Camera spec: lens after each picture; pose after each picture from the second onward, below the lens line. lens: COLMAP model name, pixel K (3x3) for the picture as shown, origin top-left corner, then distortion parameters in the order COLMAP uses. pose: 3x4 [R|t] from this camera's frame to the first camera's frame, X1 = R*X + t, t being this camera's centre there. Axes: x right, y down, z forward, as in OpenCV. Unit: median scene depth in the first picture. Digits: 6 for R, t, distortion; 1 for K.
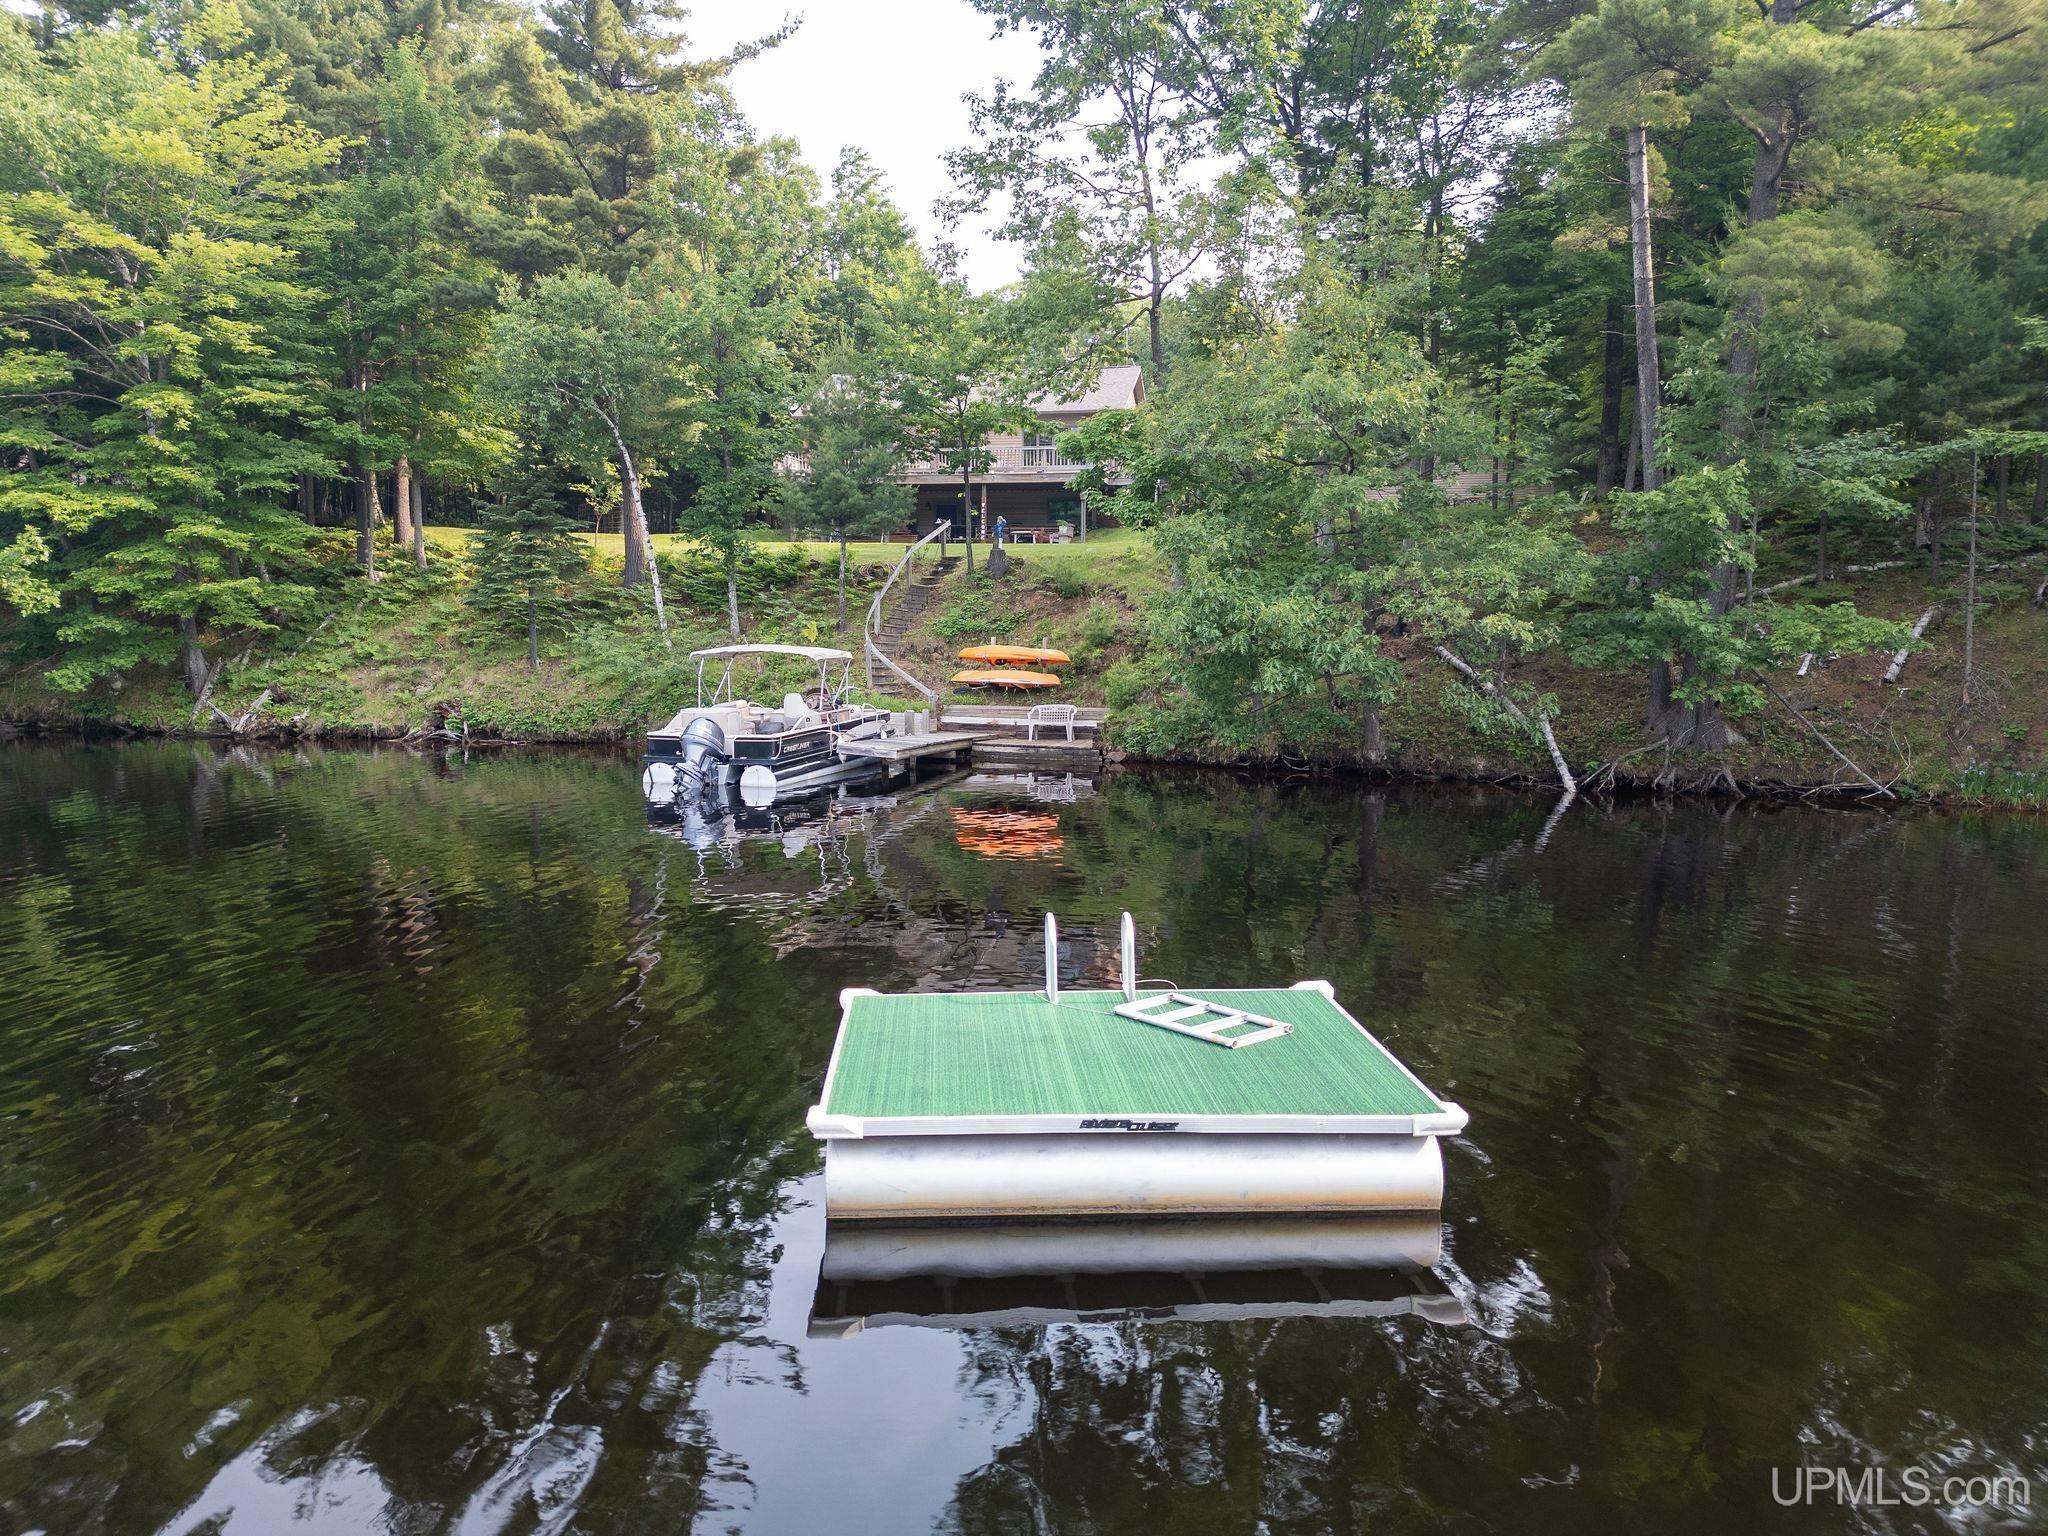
lens RADIAL K [[1469.0, 0, 1024.0], [0, 1469.0, 768.0], [0, 0, 1]] dist [0.032965, -0.001520]
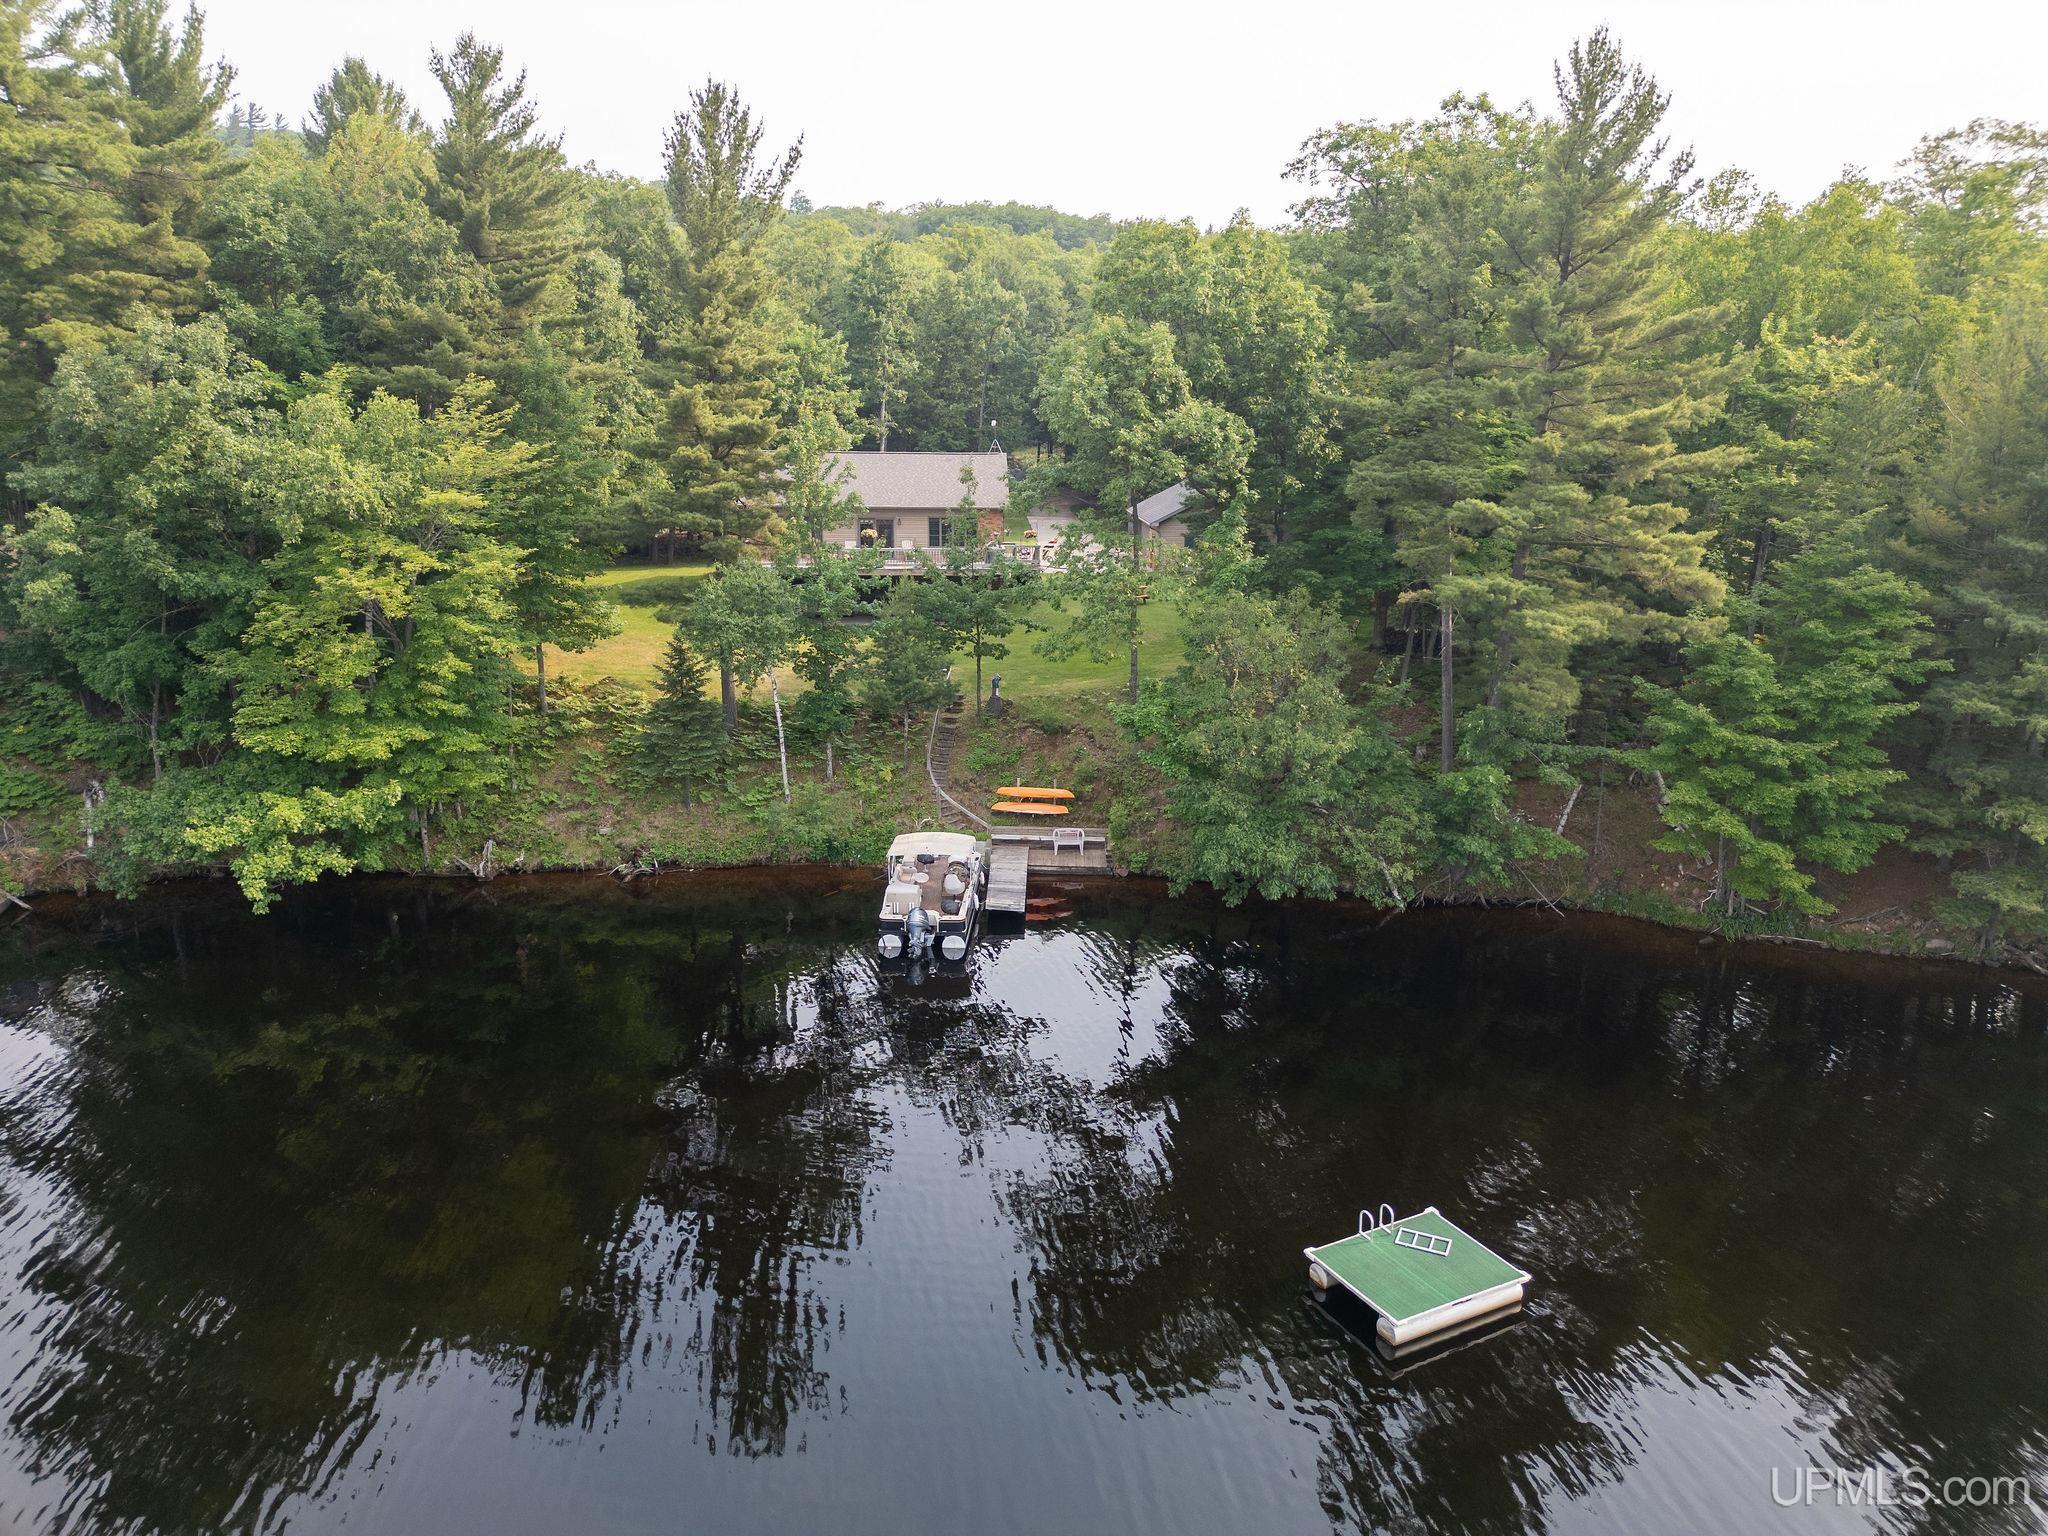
lens RADIAL K [[1469.0, 0, 1024.0], [0, 1469.0, 768.0], [0, 0, 1]] dist [0.032965, -0.001520]
pose [[0.972046, -0.071142, 0.223755, -0.360048], [0.033591, 0.985325, 0.167351, -0.361019], [-0.232377, -0.155157, 0.960170, -0.457823]]
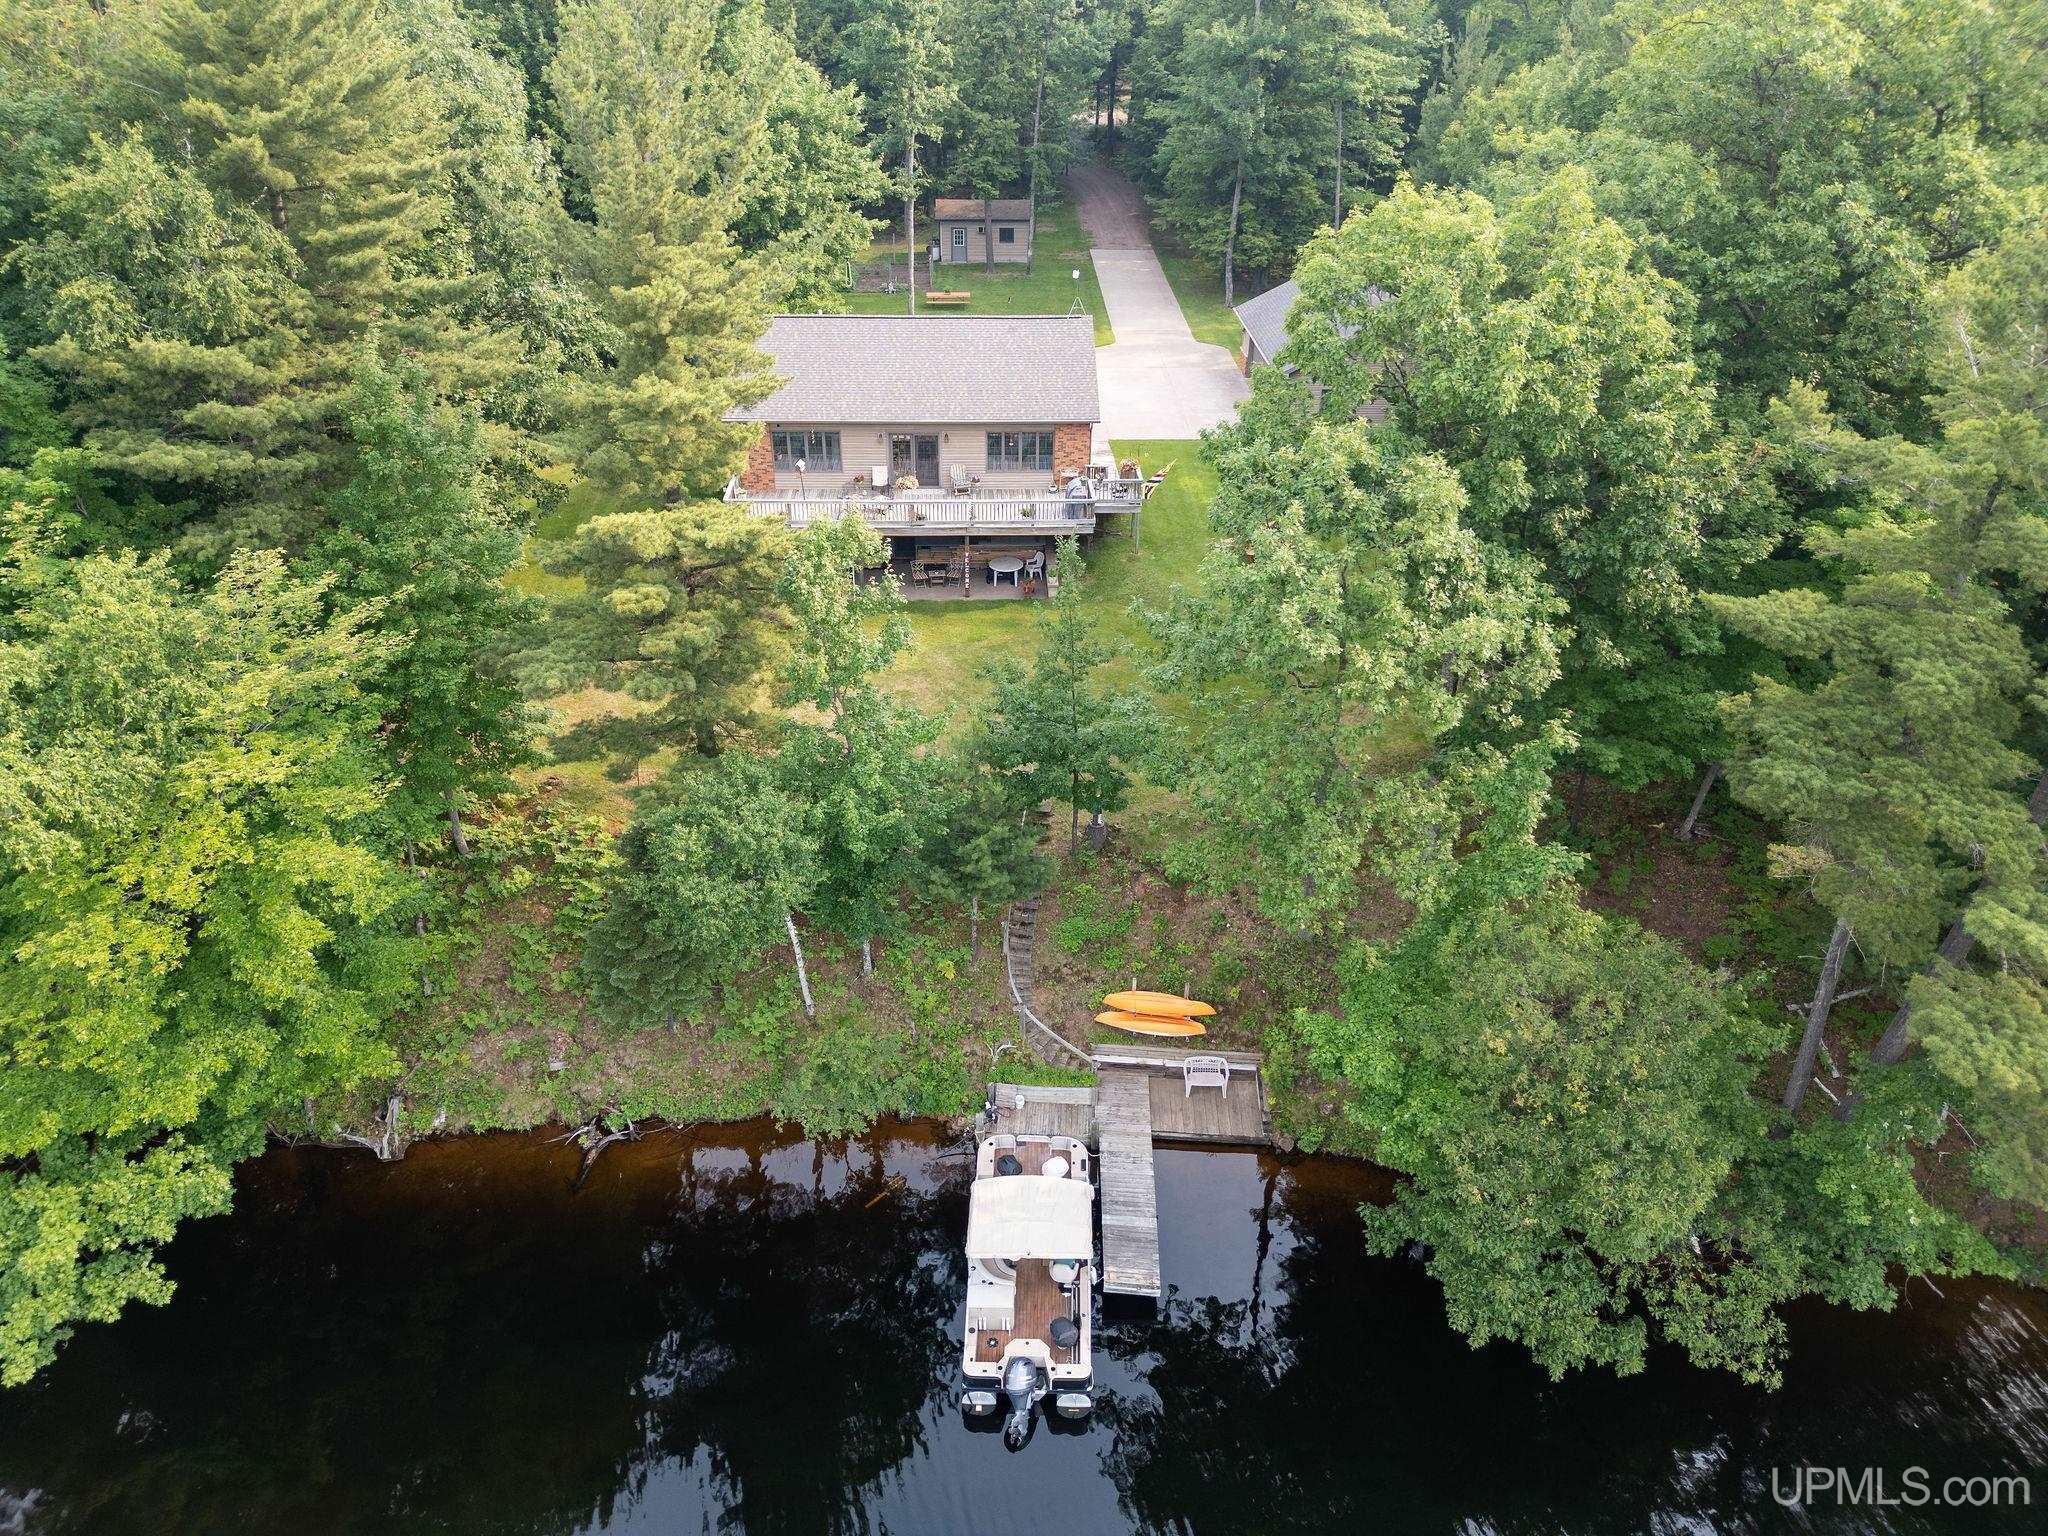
lens RADIAL K [[1469.0, 0, 1024.0], [0, 1469.0, 768.0], [0, 0, 1]] dist [0.032965, -0.001520]
pose [[0.975104, -0.124489, 0.183509, -0.282414], [0.030877, 0.895710, 0.443566, -0.721358], [-0.219590, -0.426856, 0.877254, 0.151225]]
